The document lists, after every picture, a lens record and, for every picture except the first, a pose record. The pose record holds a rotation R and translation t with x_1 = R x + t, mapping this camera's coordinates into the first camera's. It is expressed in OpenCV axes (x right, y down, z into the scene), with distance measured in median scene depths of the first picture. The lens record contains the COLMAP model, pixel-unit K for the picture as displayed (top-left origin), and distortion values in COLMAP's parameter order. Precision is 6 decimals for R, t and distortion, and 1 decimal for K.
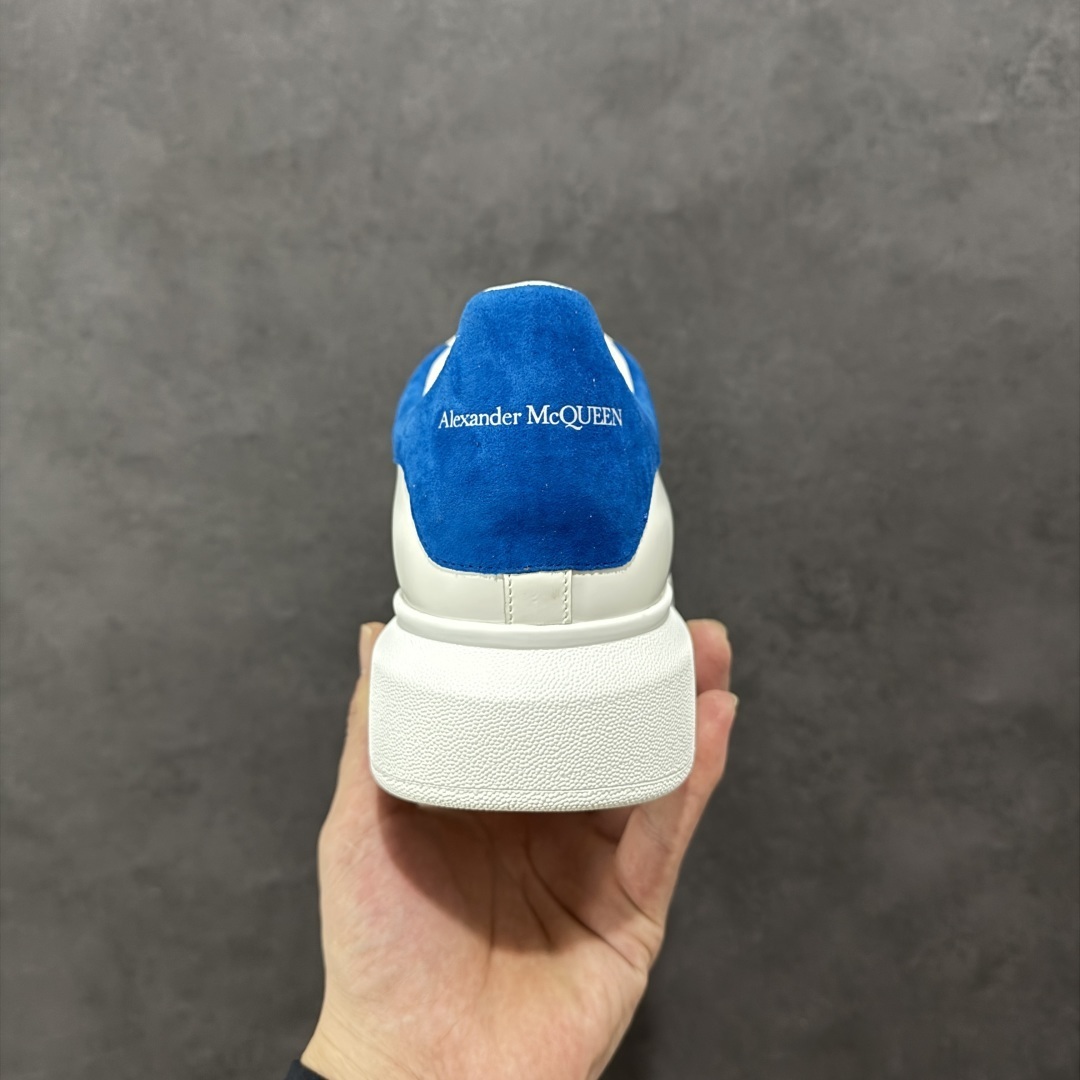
lens RADIAL K [[977.3, 0, 545.0], [0, 977.3, 550.4], [0, 0, 1]] dist [-0.023901, 0.000000]
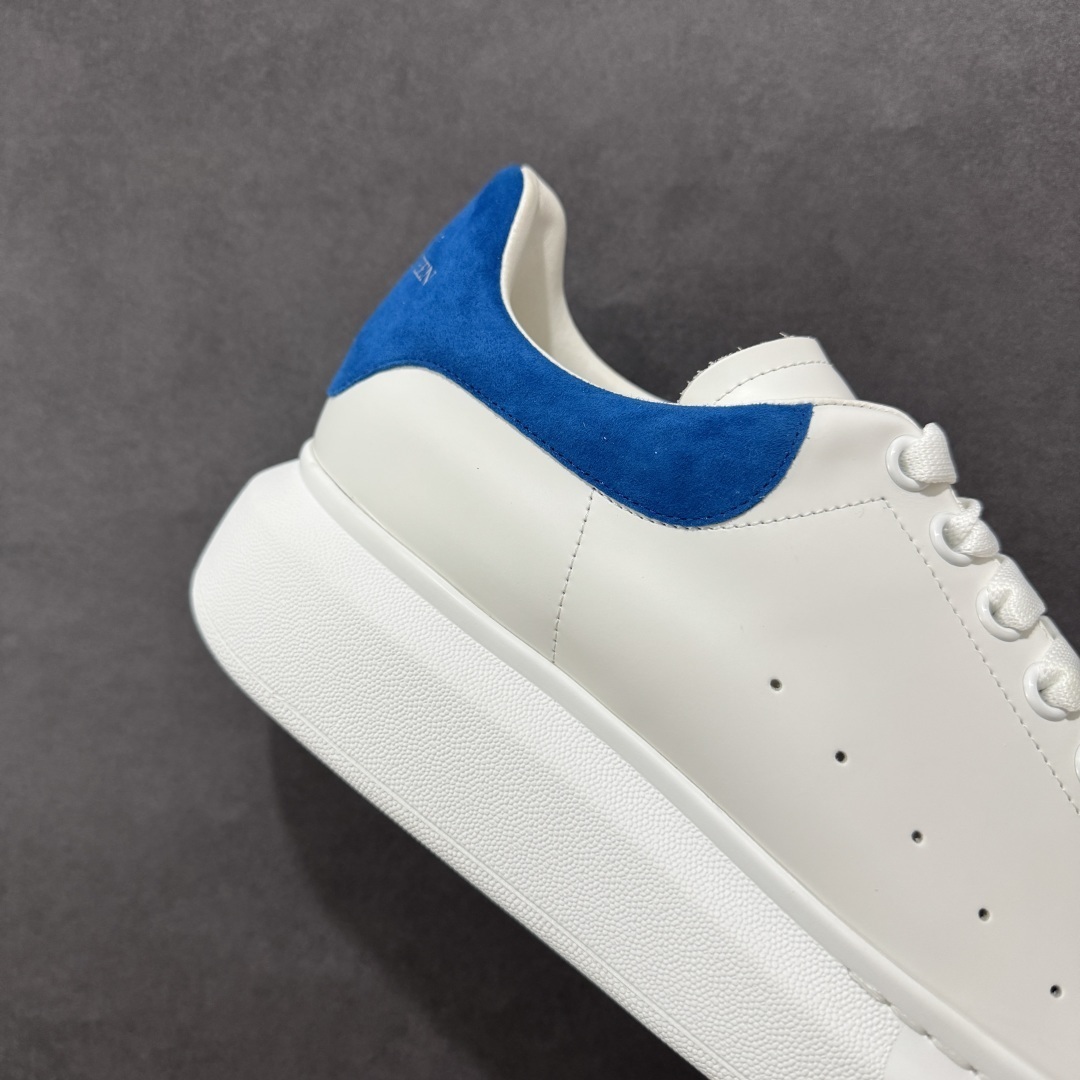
lens RADIAL K [[977.3, 0, 552.0], [0, 977.3, 547.3], [0, 0, 1]] dist [-0.023901, 0.000000]
pose [[0.988624, 0.021653, -0.148844, 0.014268], [-0.038493, 0.993052, -0.111204, -0.039768], [0.145402, 0.115669, 0.982588, 0.450011]]
